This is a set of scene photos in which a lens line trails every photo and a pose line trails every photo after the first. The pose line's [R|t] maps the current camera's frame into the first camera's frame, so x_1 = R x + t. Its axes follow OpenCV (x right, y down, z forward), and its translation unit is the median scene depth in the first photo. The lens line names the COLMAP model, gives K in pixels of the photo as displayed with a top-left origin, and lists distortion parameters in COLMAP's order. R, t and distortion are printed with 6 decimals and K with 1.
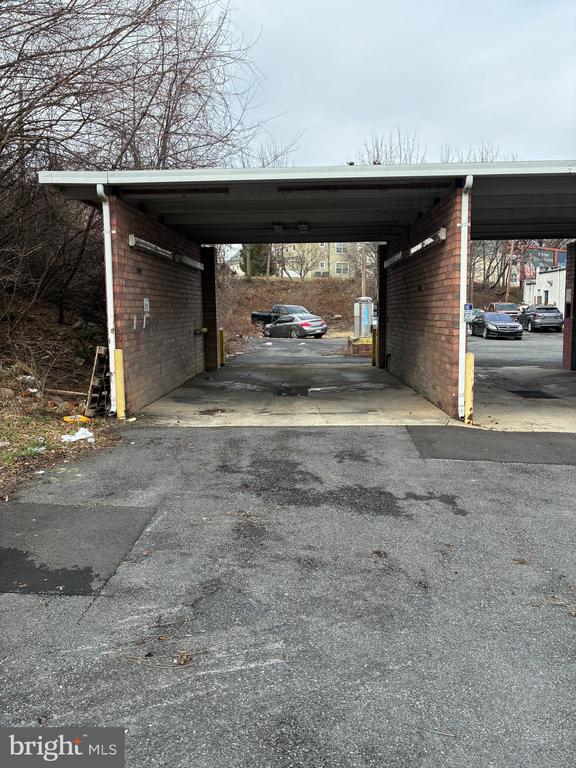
lens RADIAL K [[607.8, 0, 297.0], [0, 607.8, 382.0], [0, 0, 1]] dist [-0.010687, -0.005599]
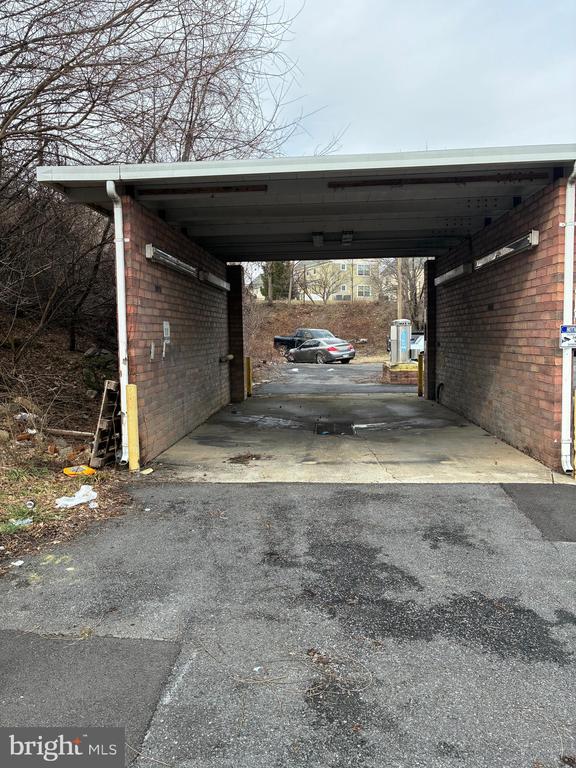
lens RADIAL K [[619.0, 0, 288.0], [0, 619.0, 384.0], [0, 0, 1]] dist [-0.012586, -0.005518]
pose [[0.998839, -0.002821, -0.048097, -0.042809], [0.001020, 0.999299, -0.037421, -0.021097], [0.048169, 0.037329, 0.998141, 0.173188]]
